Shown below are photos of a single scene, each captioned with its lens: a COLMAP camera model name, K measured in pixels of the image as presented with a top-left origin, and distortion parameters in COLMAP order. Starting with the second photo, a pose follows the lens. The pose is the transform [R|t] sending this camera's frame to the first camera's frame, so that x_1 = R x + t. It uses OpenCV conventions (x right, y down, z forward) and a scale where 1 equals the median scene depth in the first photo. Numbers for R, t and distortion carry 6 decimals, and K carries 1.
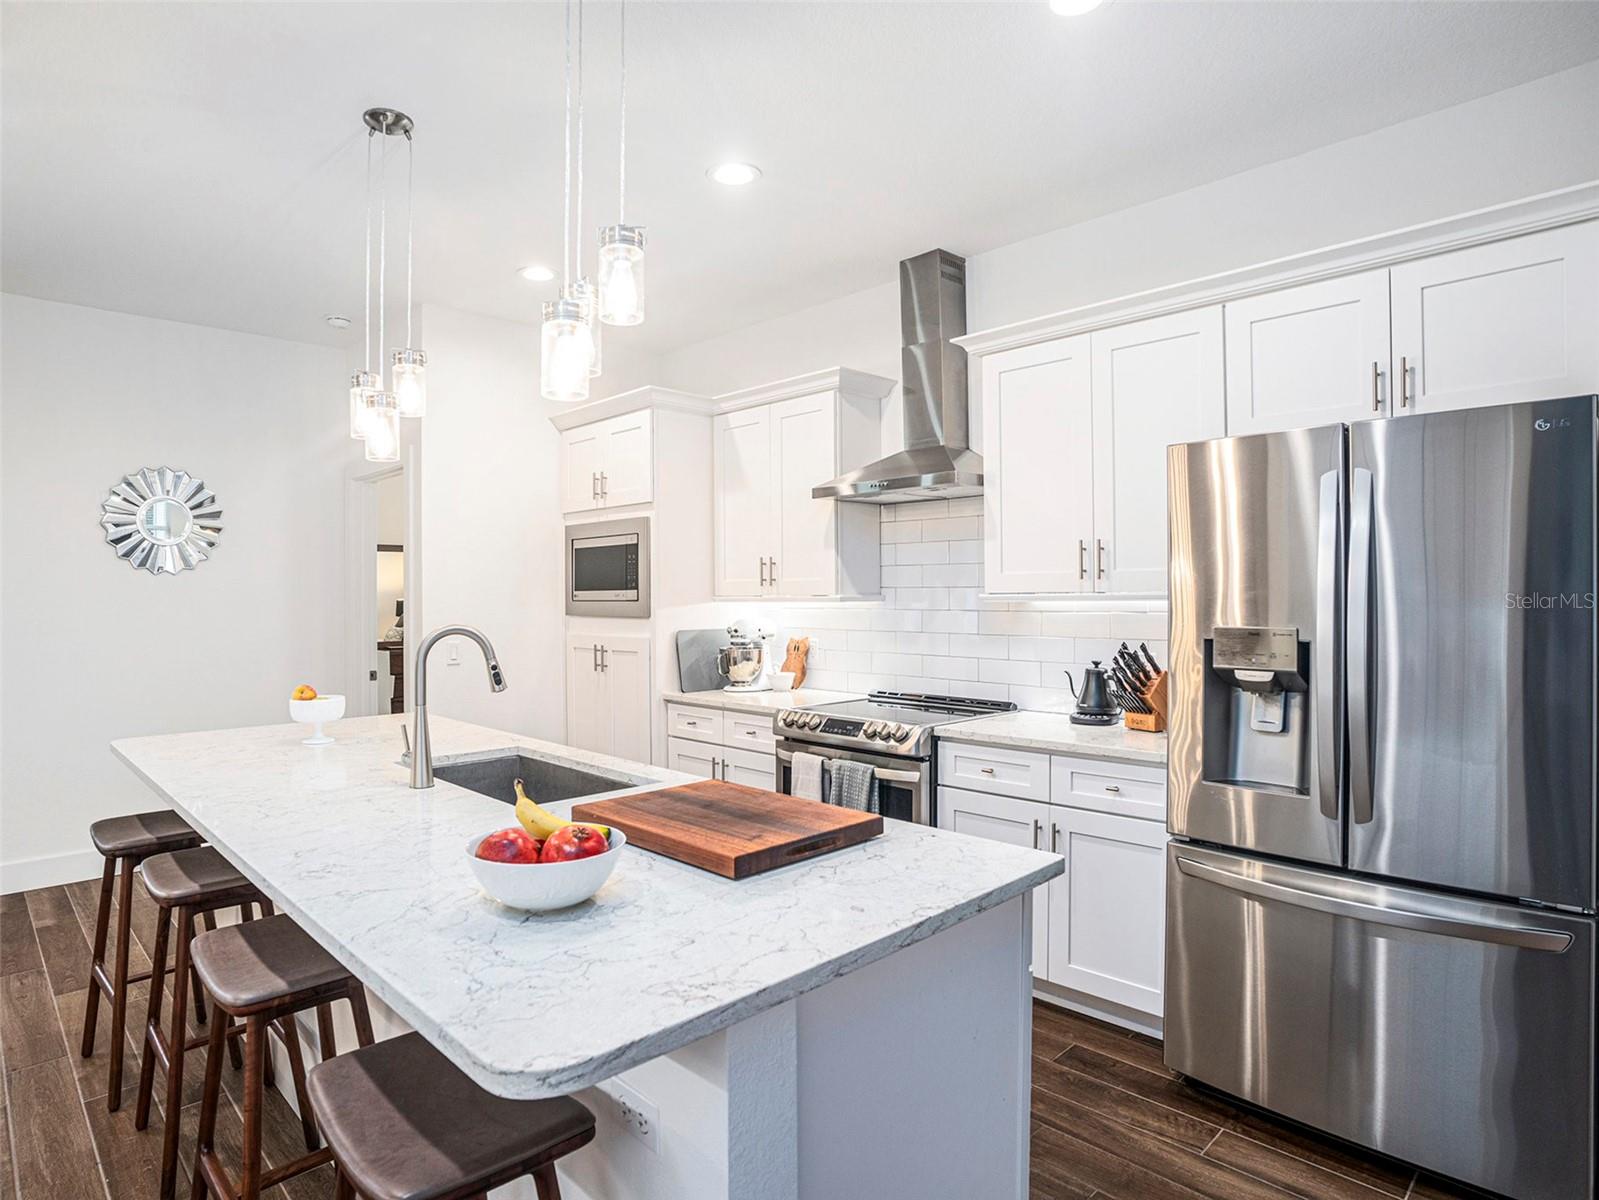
lens RADIAL K [[888.3, 0, 799.5], [0, 888.3, 600.0], [0, 0, 1]] dist [-0.003154, -0.000171]
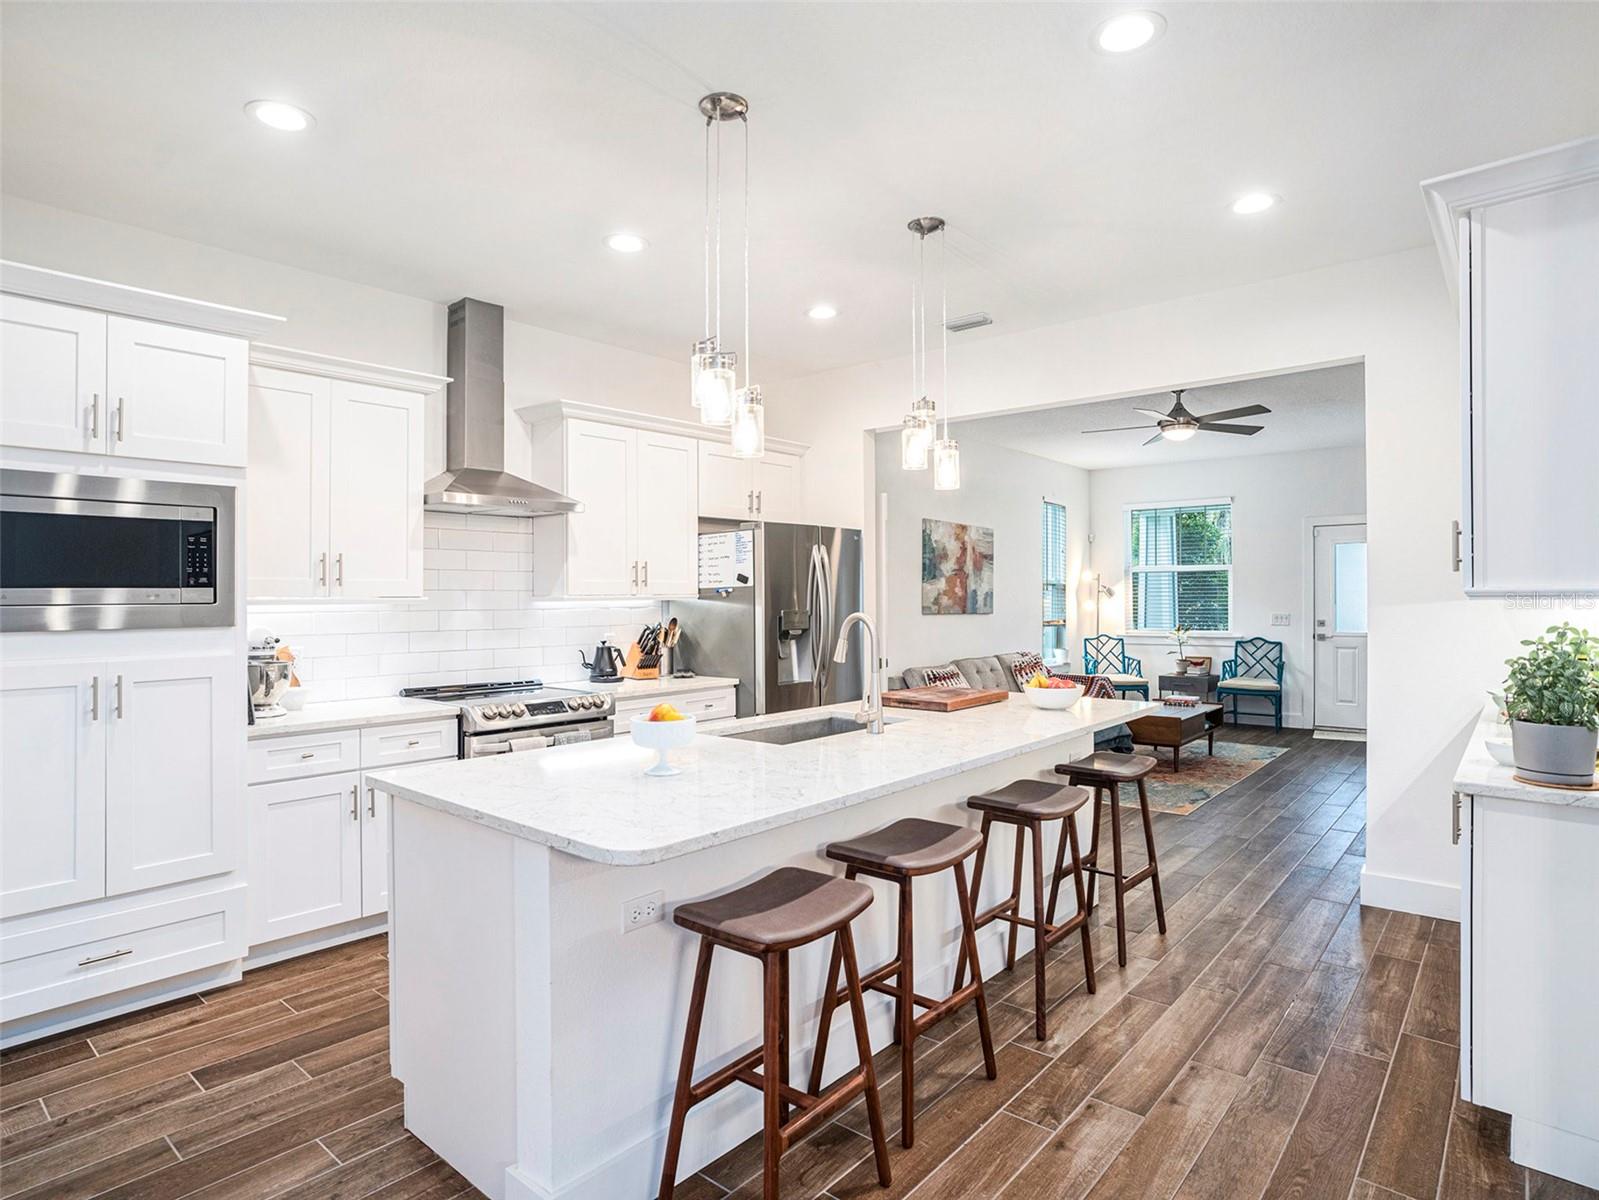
lens RADIAL K [[888.3, 0, 799.5], [0, 888.3, 600.0], [0, 0, 1]] dist [-0.003154, -0.000171]
pose [[-0.061870, 0.002035, 0.998082, -1.016770], [0.009777, 0.999951, -0.001433, 0.004284], [-0.998036, 0.009670, -0.061887, 0.650979]]
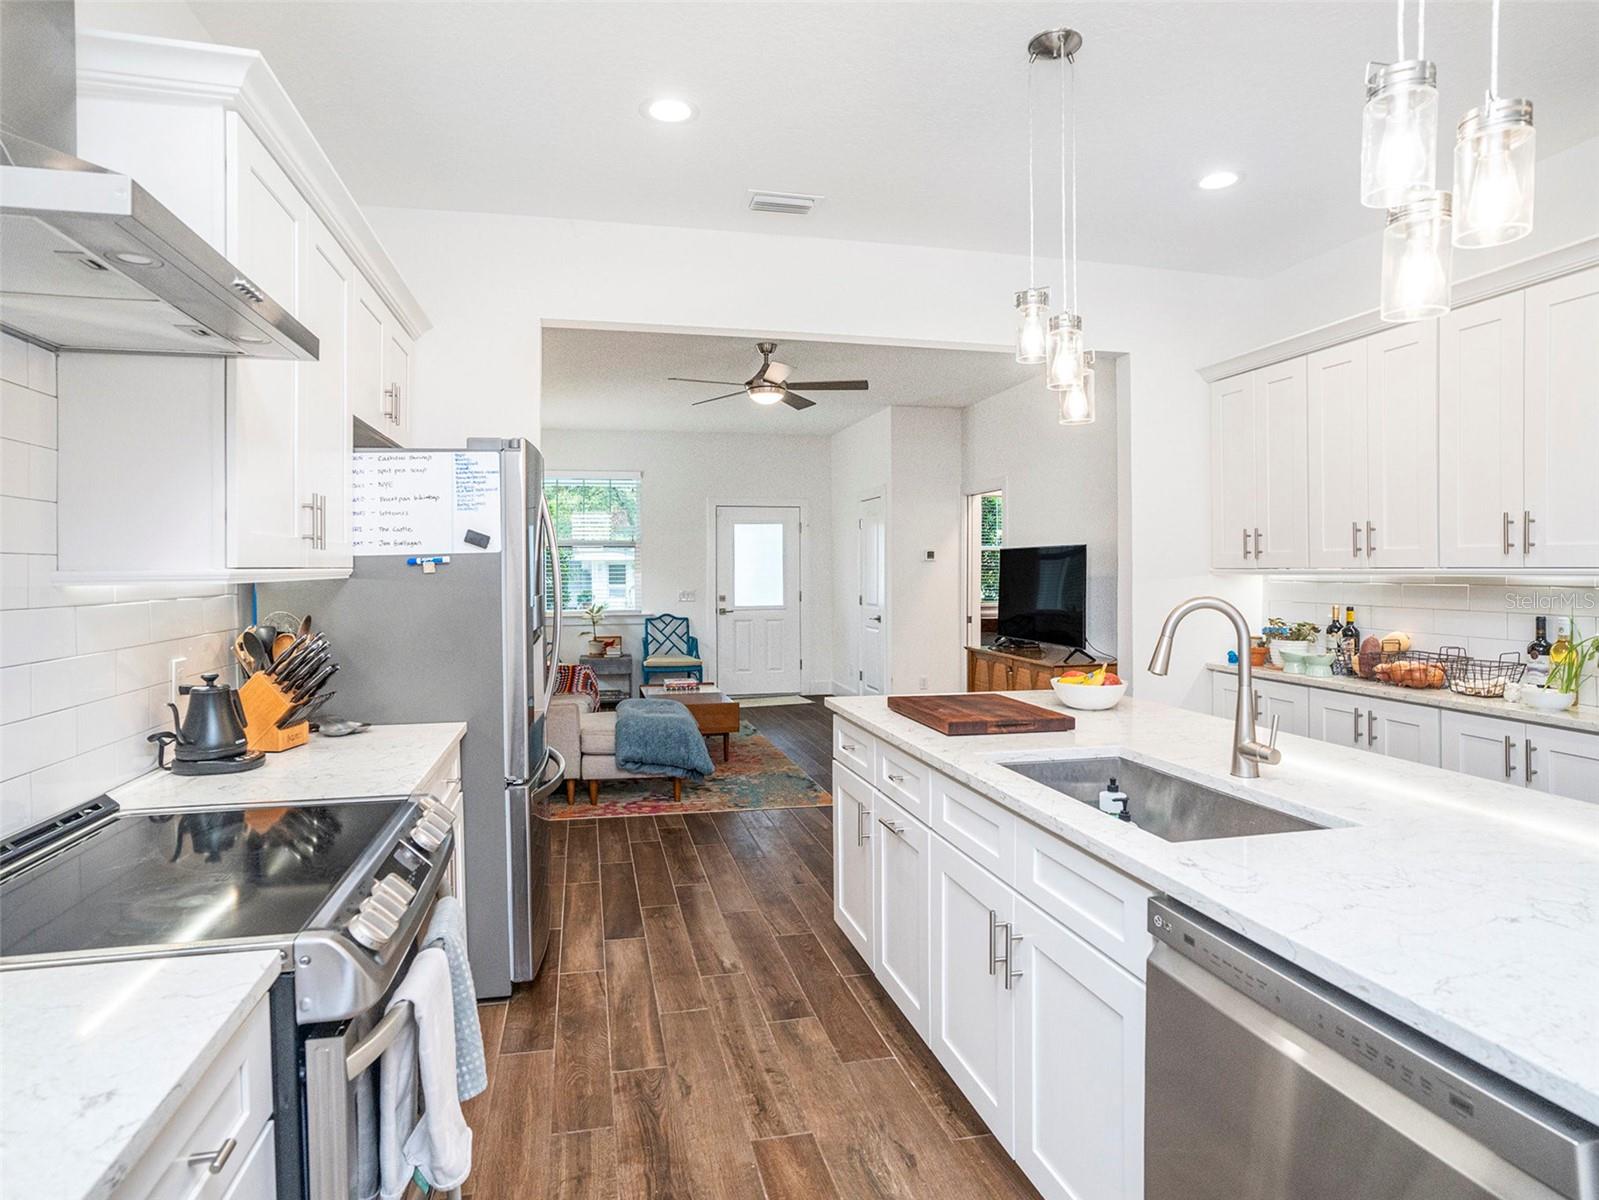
lens RADIAL K [[888.3, 0, 799.5], [0, 888.3, 600.0], [0, 0, 1]] dist [-0.003154, -0.000171]
pose [[-0.837505, -0.005901, 0.546398, -0.318396], [0.014800, 0.999330, 0.033478, -0.000644], [-0.546229, 0.036125, -0.836857, 1.113652]]
